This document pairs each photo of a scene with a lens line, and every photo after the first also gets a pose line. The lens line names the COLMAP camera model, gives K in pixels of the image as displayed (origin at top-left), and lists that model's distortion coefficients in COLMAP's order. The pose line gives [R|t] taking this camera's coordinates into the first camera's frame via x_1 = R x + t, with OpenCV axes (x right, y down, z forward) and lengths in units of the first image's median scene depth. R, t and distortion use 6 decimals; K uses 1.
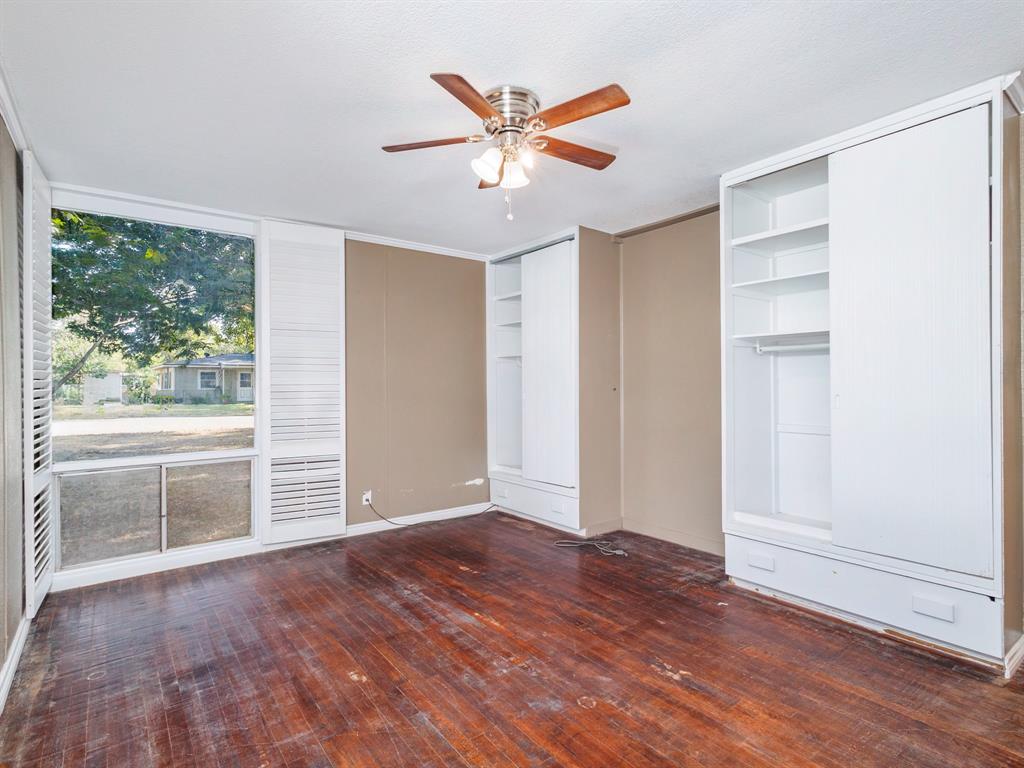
lens RADIAL K [[544.4, 0, 514.8], [0, 544.4, 382.2], [0, 0, 1]] dist [0.003220, -0.000435]
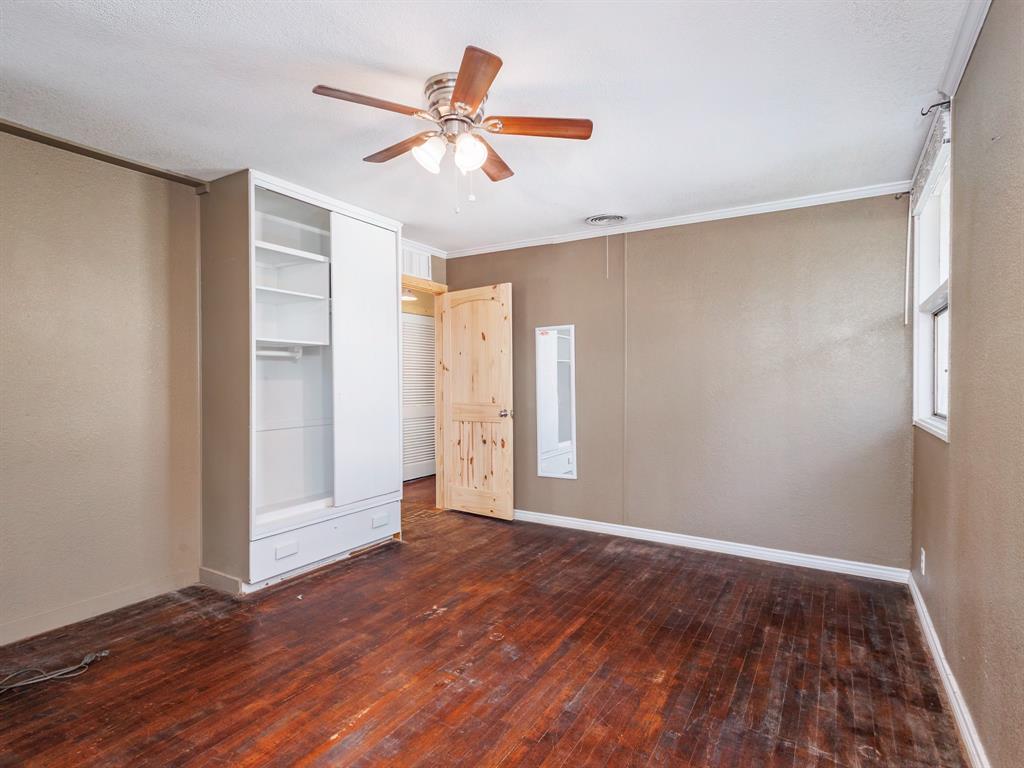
lens RADIAL K [[544.4, 0, 514.8], [0, 544.4, 382.2], [0, 0, 1]] dist [0.003220, -0.000435]
pose [[-0.389049, 0.005050, 0.921203, -0.825489], [0.007245, 0.999971, -0.002422, 0.000718], [-0.921189, 0.005731, -0.389074, 1.137871]]
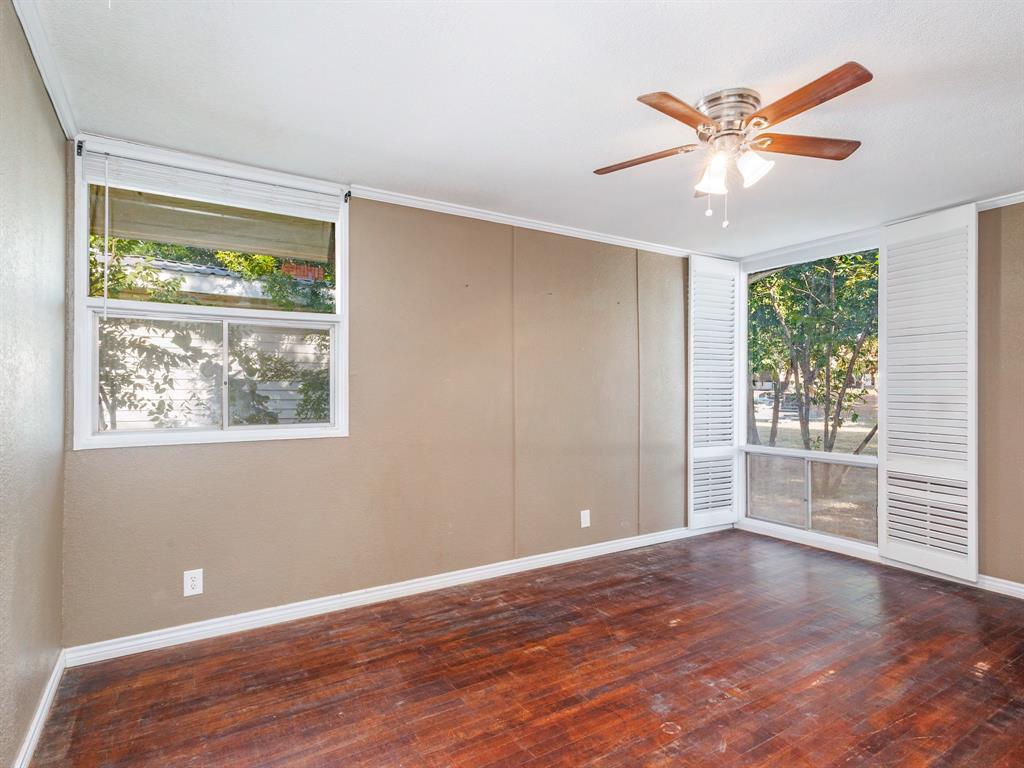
lens RADIAL K [[525.1, 0, 495.8], [0, 525.1, 386.9], [0, 0, 1]] dist [-0.000068, -0.000952]
pose [[-0.115196, 0.001565, -0.993342, 0.853979], [-0.003040, 0.999994, 0.001928, -0.012327], [0.993338, 0.003241, -0.115190, 0.626225]]
